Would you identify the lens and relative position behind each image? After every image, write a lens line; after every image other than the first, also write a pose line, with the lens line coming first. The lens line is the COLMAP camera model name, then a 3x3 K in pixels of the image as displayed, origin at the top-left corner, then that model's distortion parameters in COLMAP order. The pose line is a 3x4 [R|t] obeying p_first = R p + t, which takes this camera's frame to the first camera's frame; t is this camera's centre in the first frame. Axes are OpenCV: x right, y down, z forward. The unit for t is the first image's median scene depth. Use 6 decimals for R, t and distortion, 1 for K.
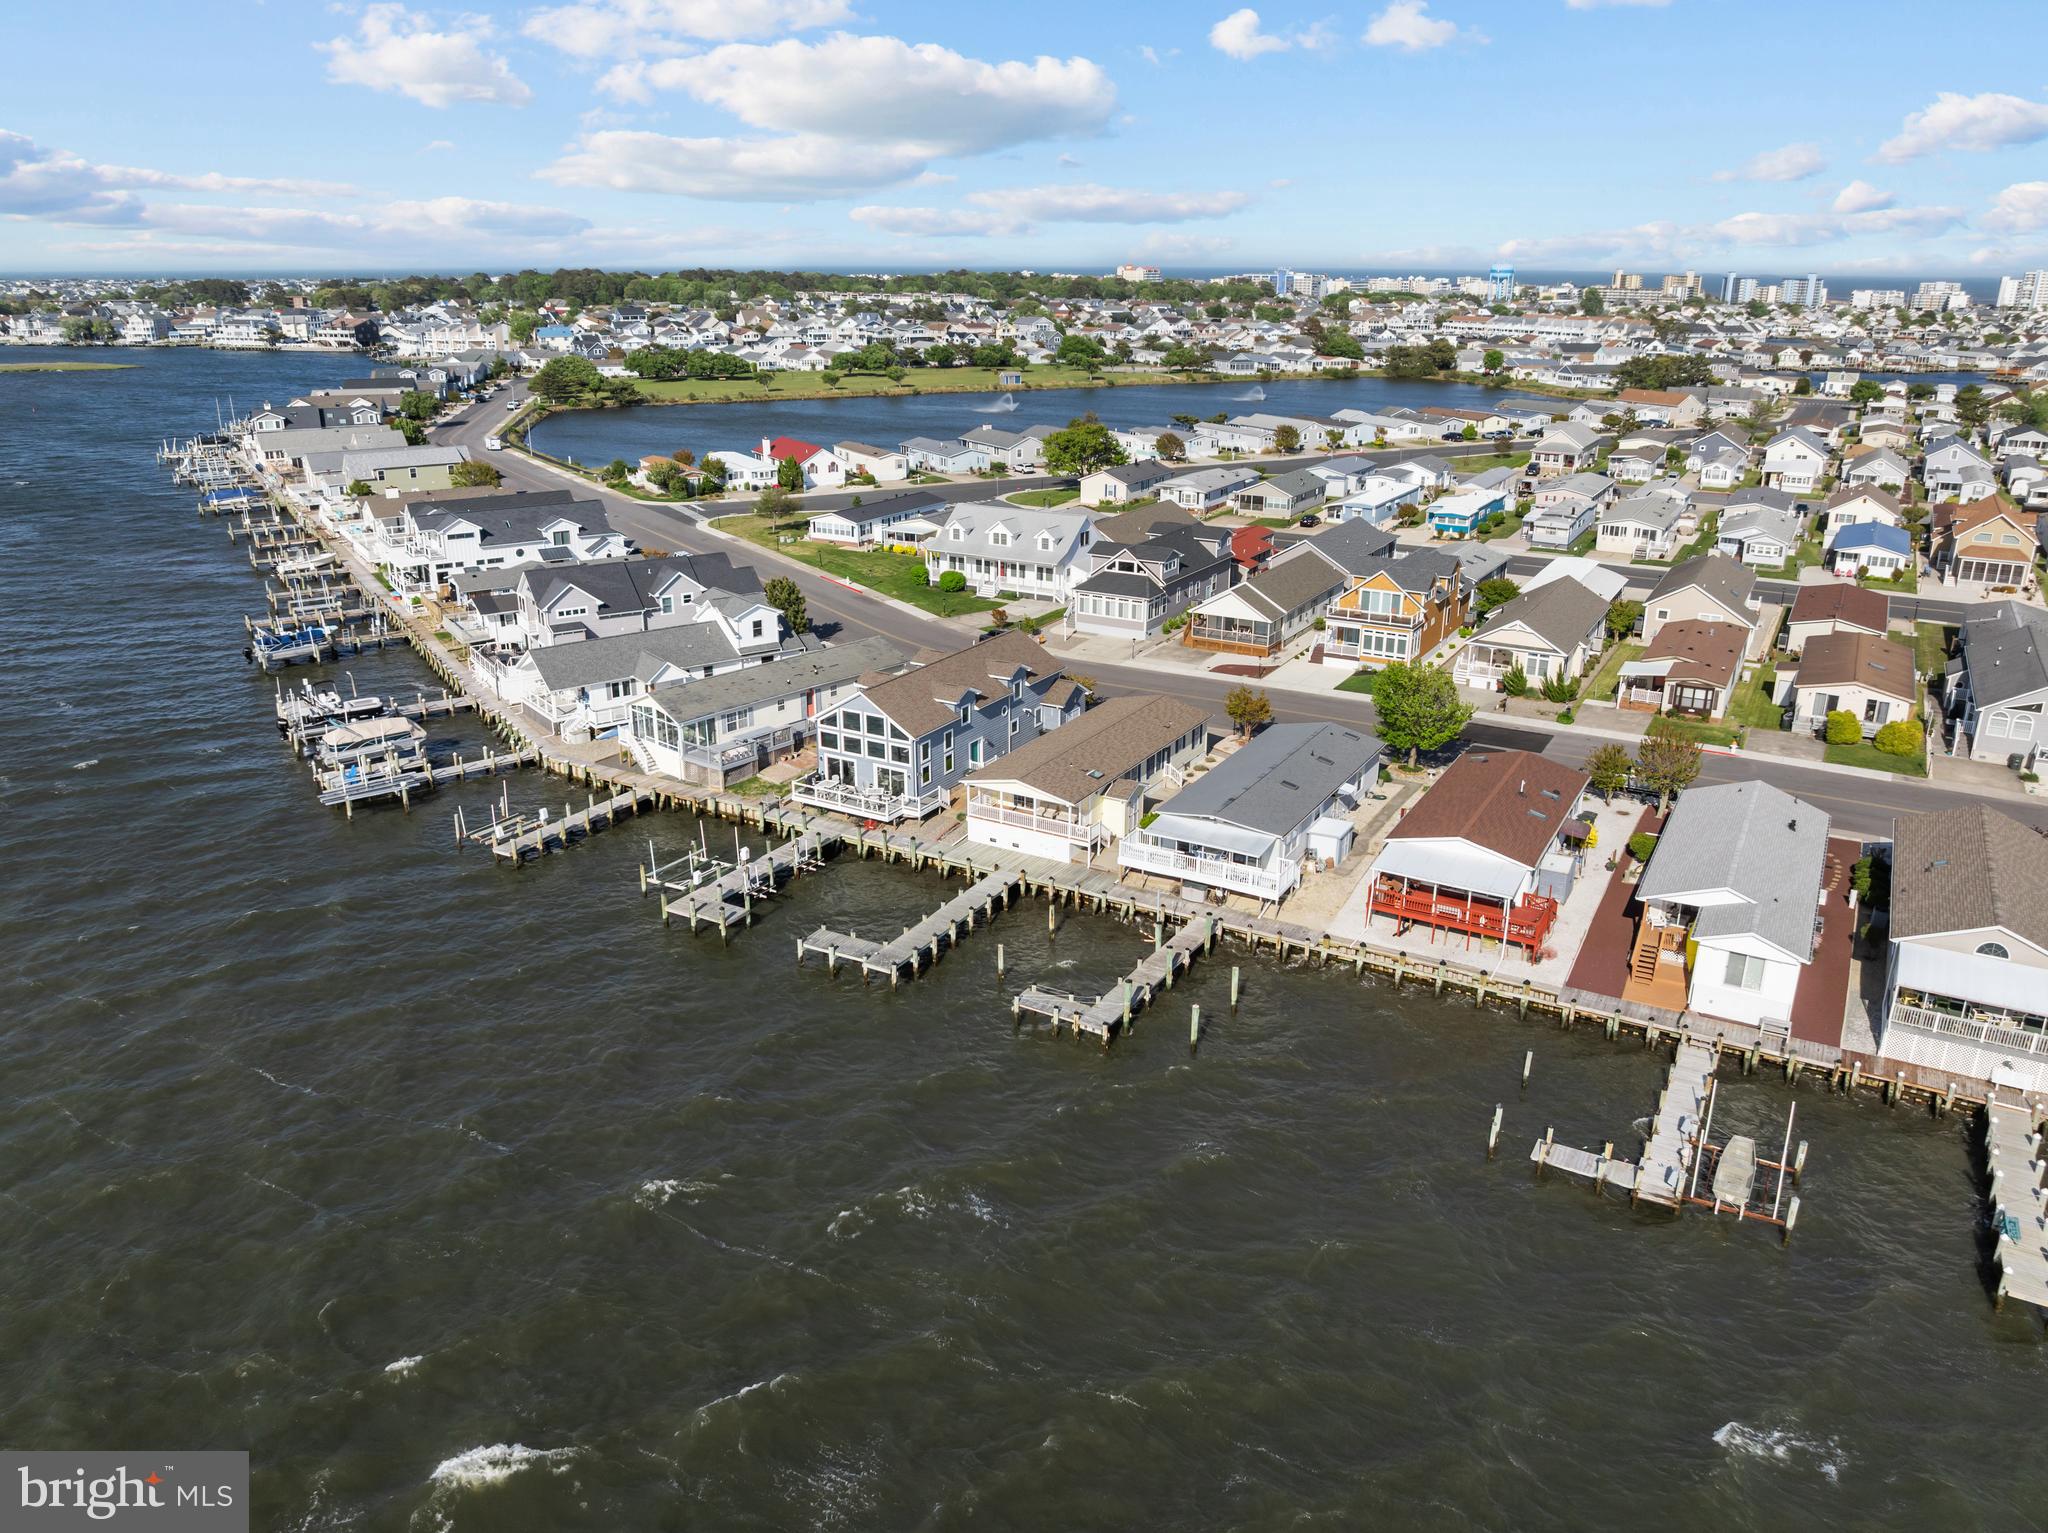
lens RADIAL K [[1433.0, 0, 1027.8], [0, 1433.0, 770.9], [0, 0, 1]] dist [-0.032678, -0.006872]
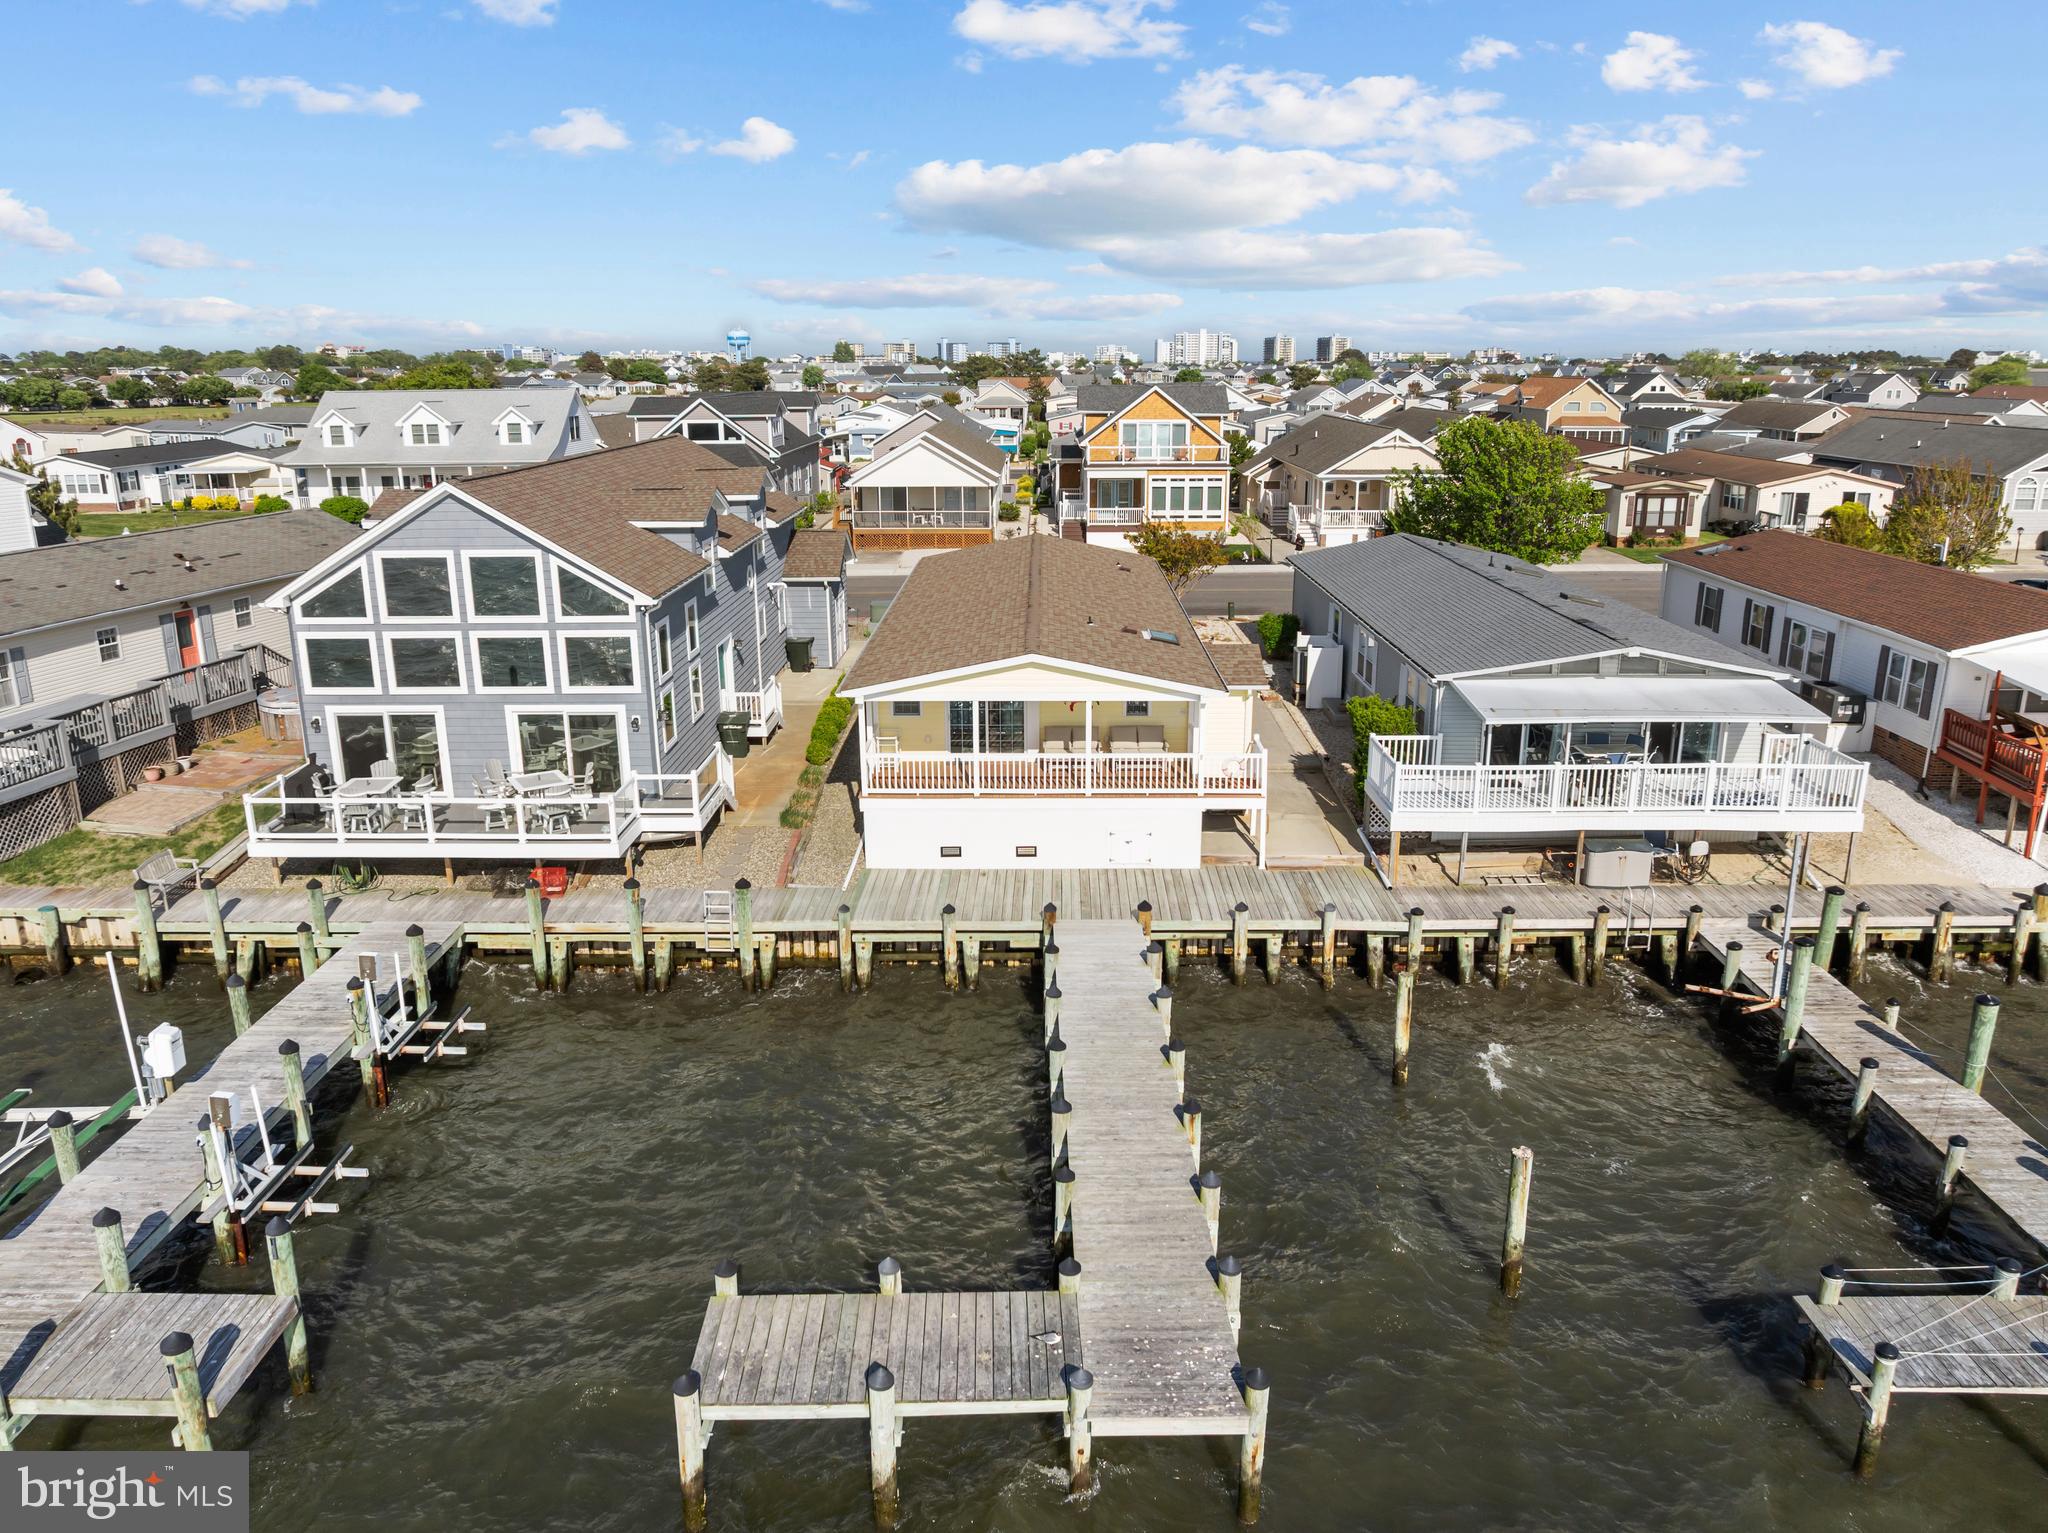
lens RADIAL K [[1433.0, 0, 1027.8], [0, 1433.0, 770.9], [0, 0, 1]] dist [-0.032678, -0.006872]
pose [[0.868384, -0.142656, 0.474930, -0.142723], [0.171451, 0.985035, -0.017610, 0.032146], [-0.465311, 0.096720, 0.879847, 0.571837]]
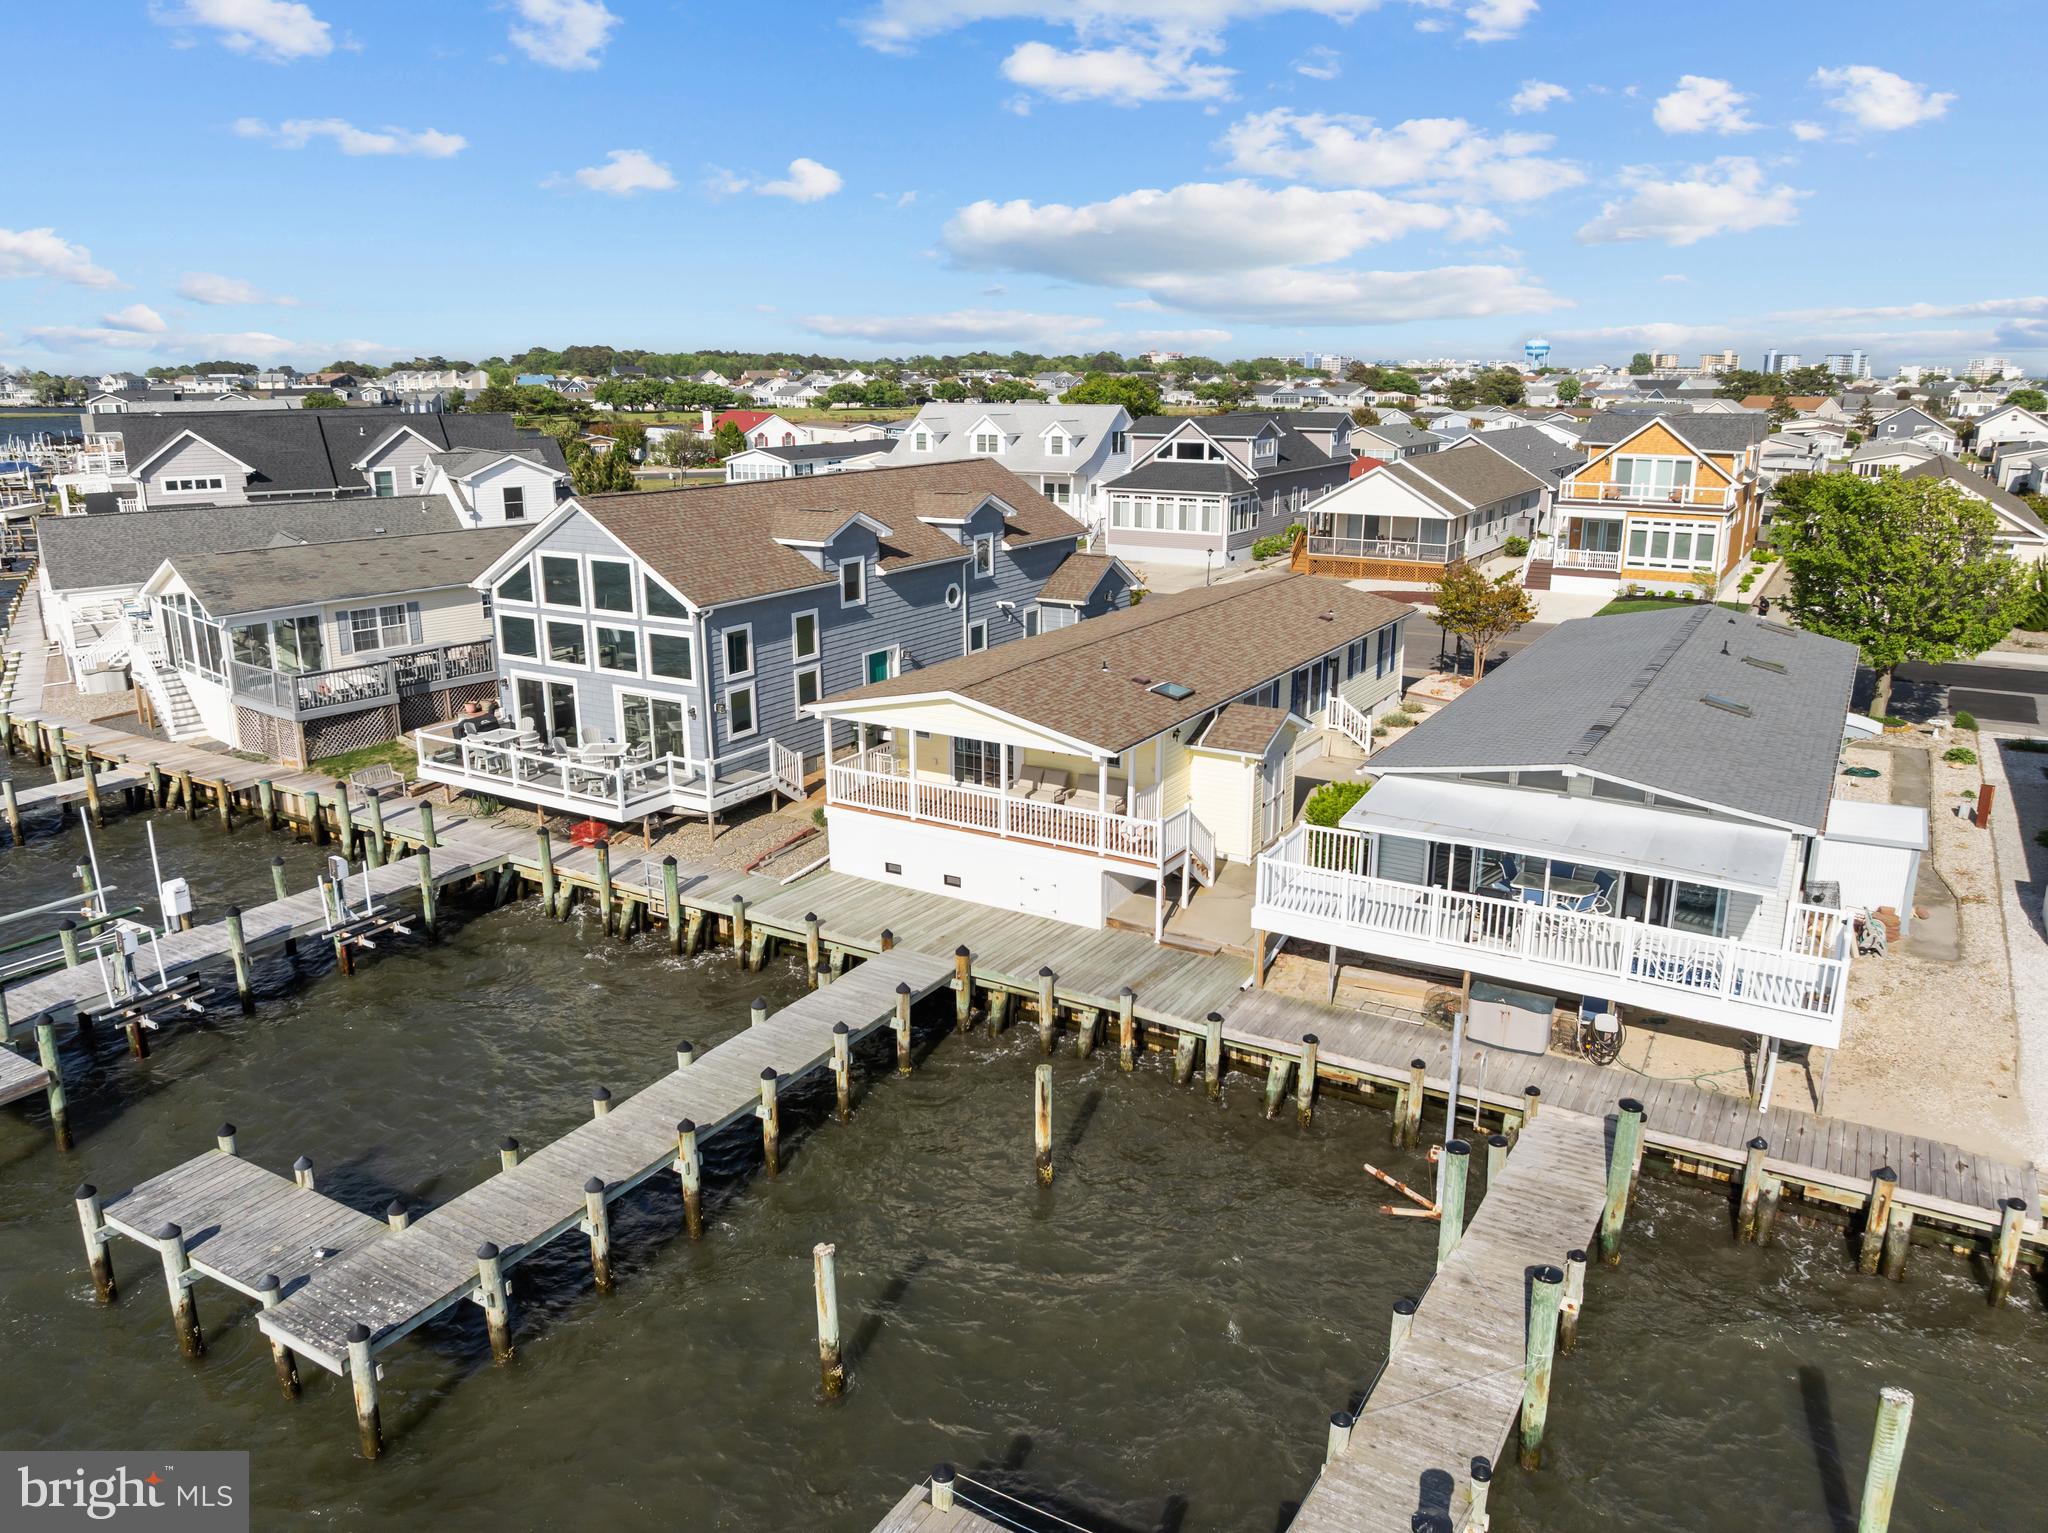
lens RADIAL K [[1433.0, 0, 1027.8], [0, 1433.0, 770.9], [0, 0, 1]] dist [-0.032678, -0.006872]
pose [[0.999860, -0.000275, -0.016753, 0.013843], [-0.000858, 0.997712, -0.067607, 0.040419], [0.016733, 0.067611, 0.997571, 0.529090]]
